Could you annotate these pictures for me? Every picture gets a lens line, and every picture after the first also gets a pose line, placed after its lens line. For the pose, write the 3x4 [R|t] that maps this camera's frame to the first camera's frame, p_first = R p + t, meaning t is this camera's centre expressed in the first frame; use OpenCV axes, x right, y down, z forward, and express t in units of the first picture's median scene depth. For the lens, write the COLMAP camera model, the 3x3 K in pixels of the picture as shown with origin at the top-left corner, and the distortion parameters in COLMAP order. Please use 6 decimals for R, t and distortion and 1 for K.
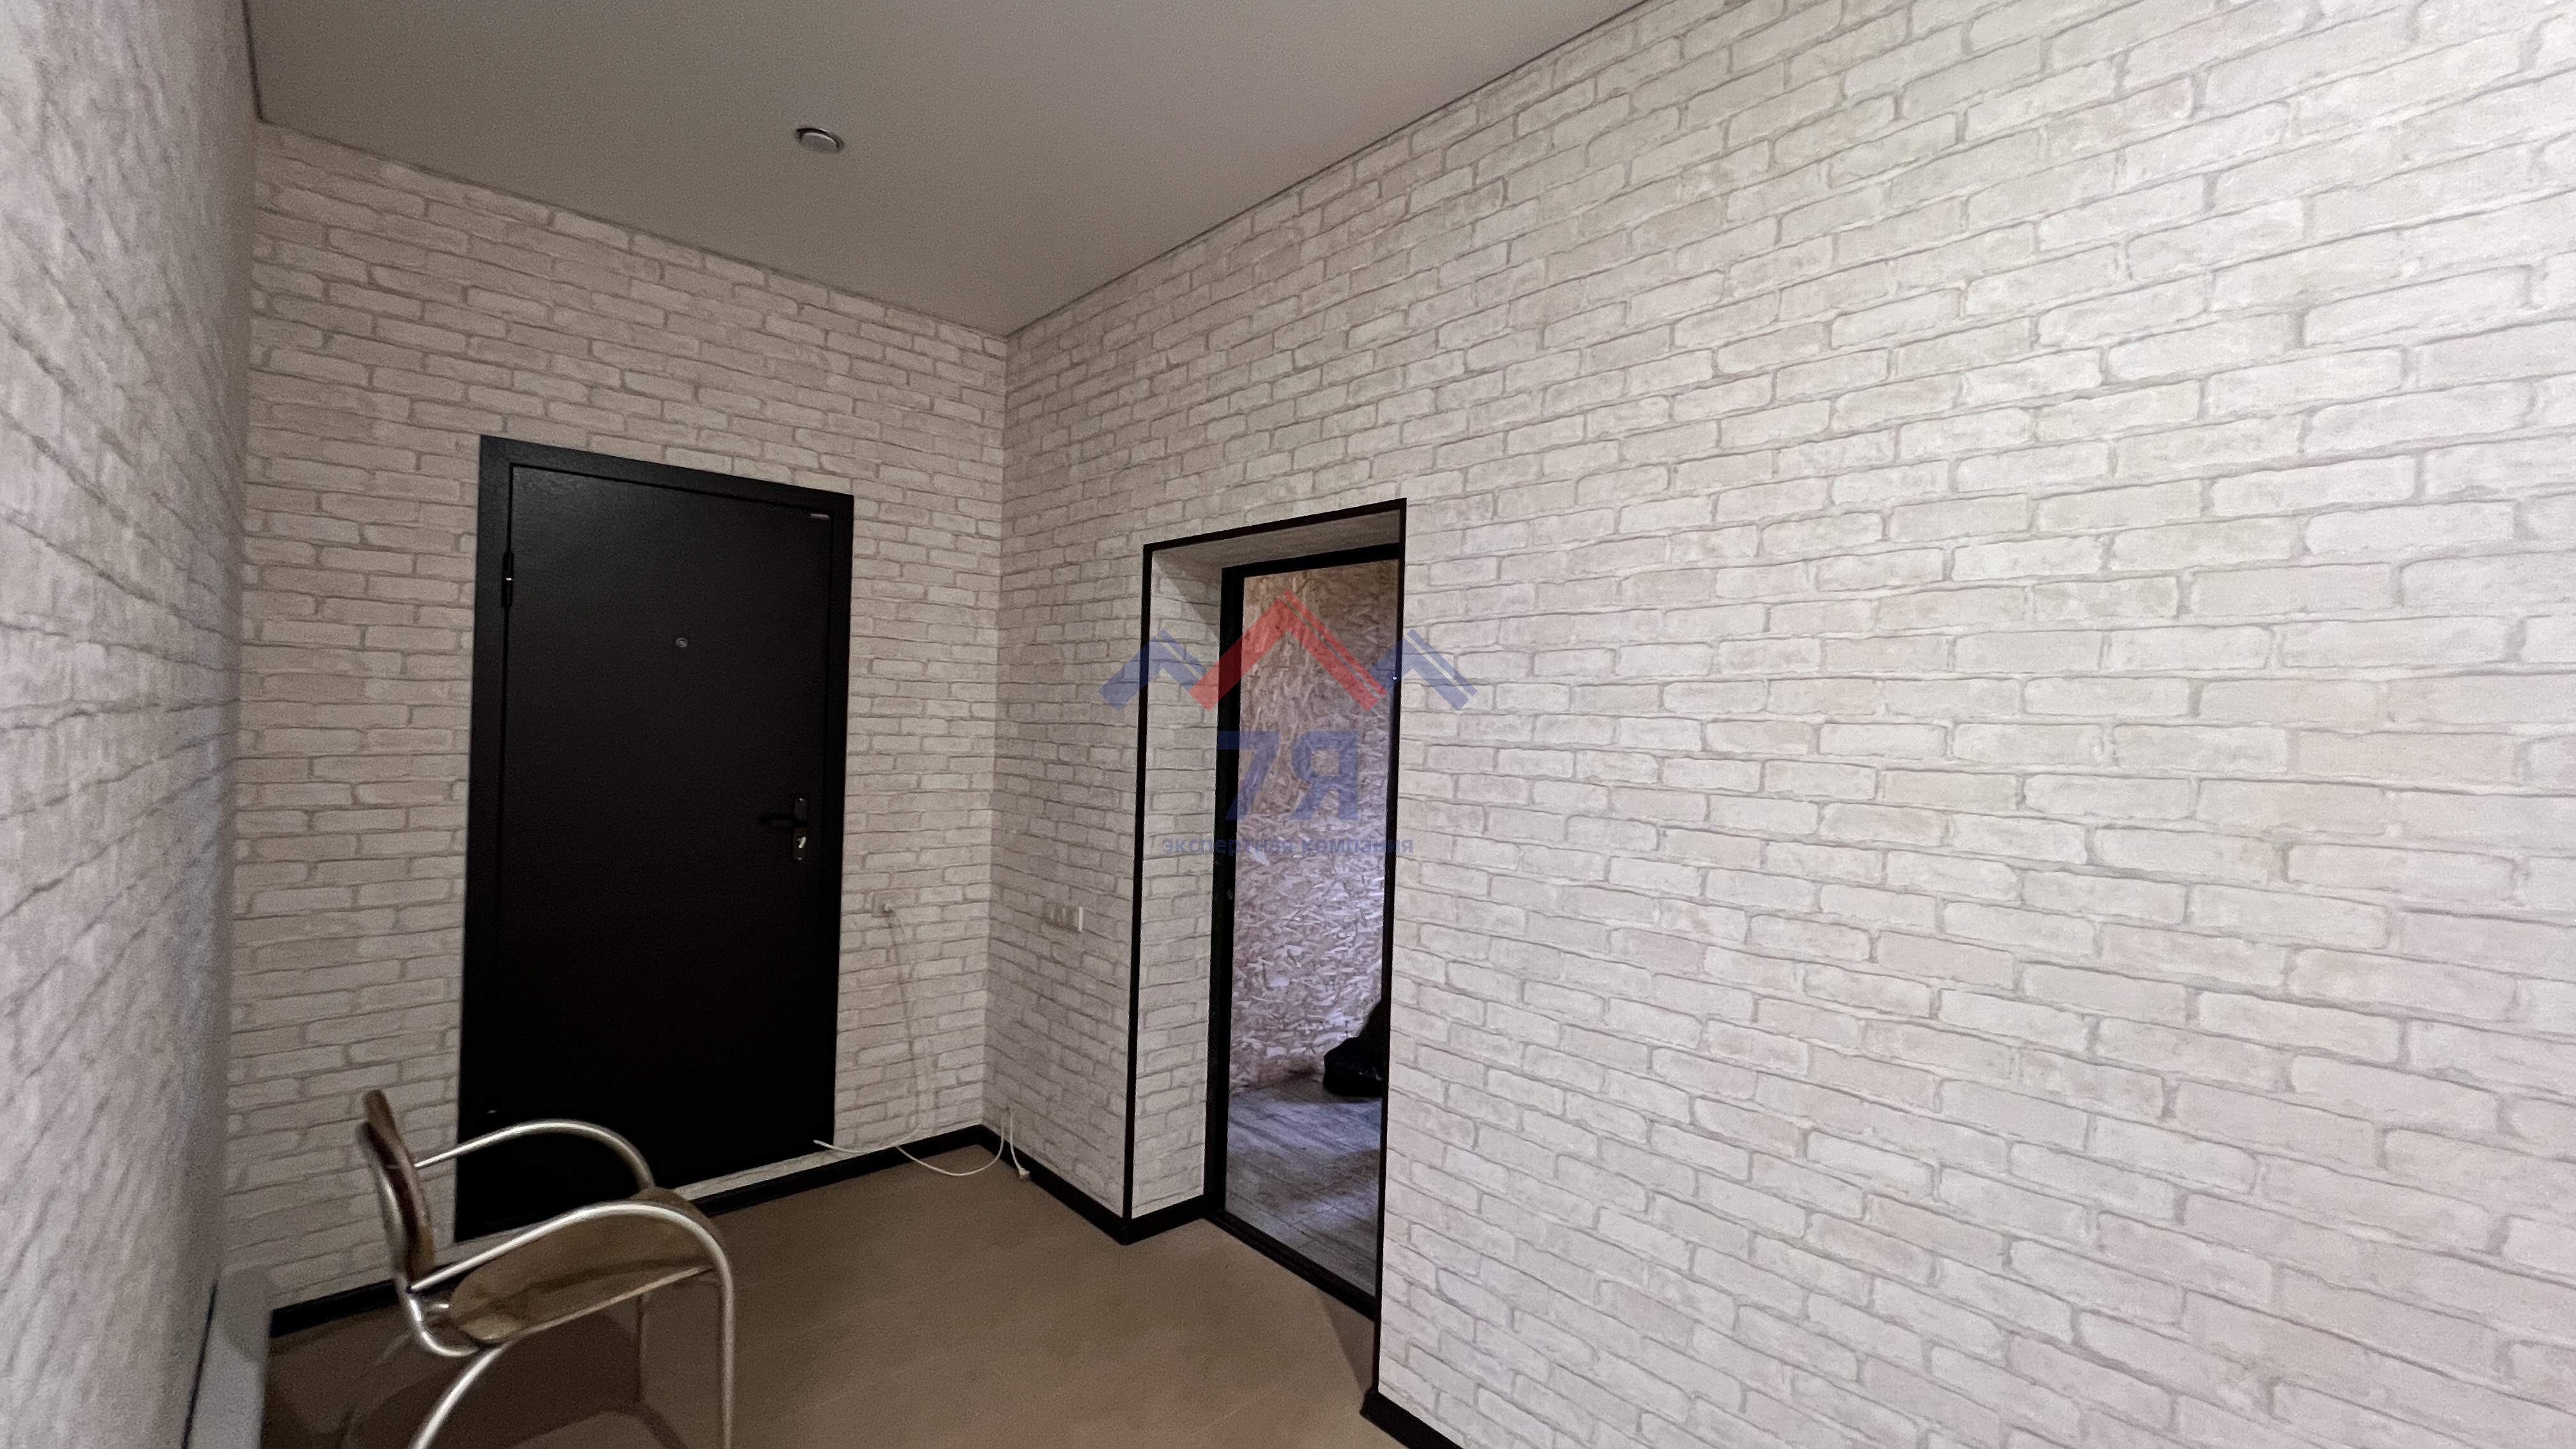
lens RADIAL K [[1030.7, 0, 1287.7], [0, 1030.7, 718.2], [0, 0, 1]] dist [-0.001223, -0.000221]
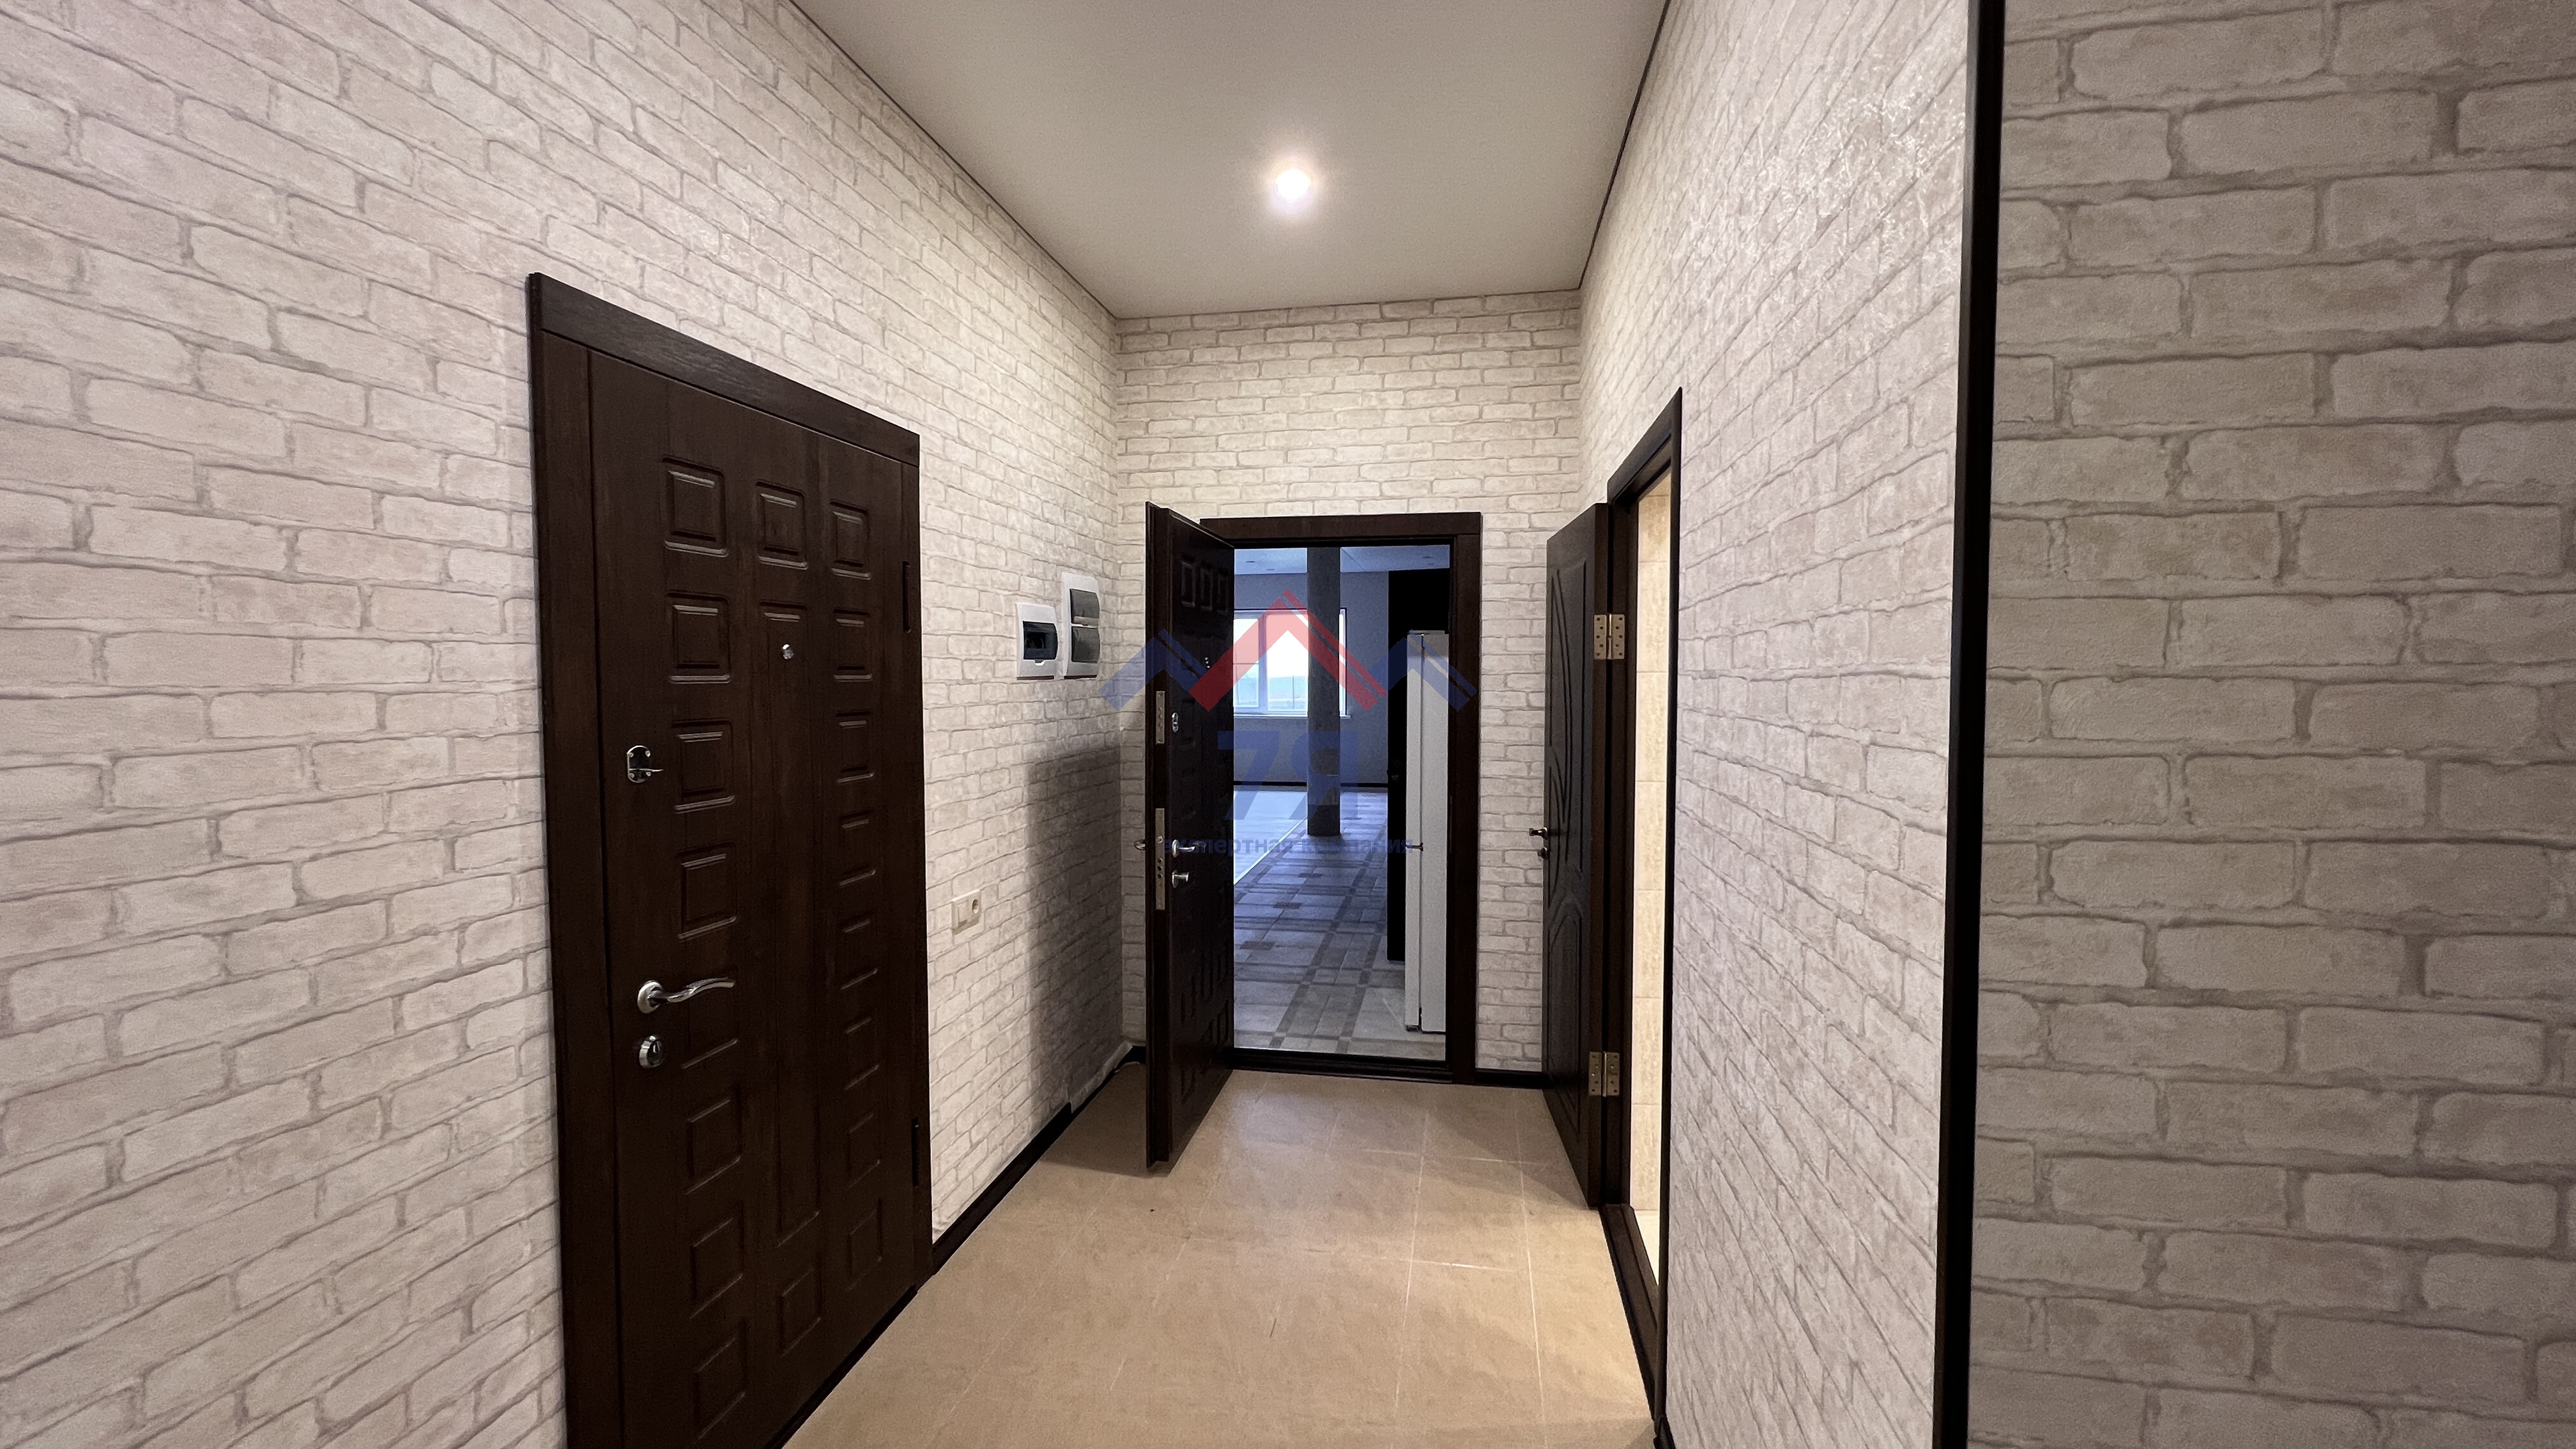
lens RADIAL K [[1034.9, 0, 1290.5], [0, 1034.9, 724.3], [0, 0, 1]] dist [0.000879, -0.000044]
pose [[0.790017, -0.058214, 0.610314, 0.018282], [0.025067, 0.997716, 0.062717, -0.066275], [-0.612572, -0.034249, 0.789673, 0.881205]]
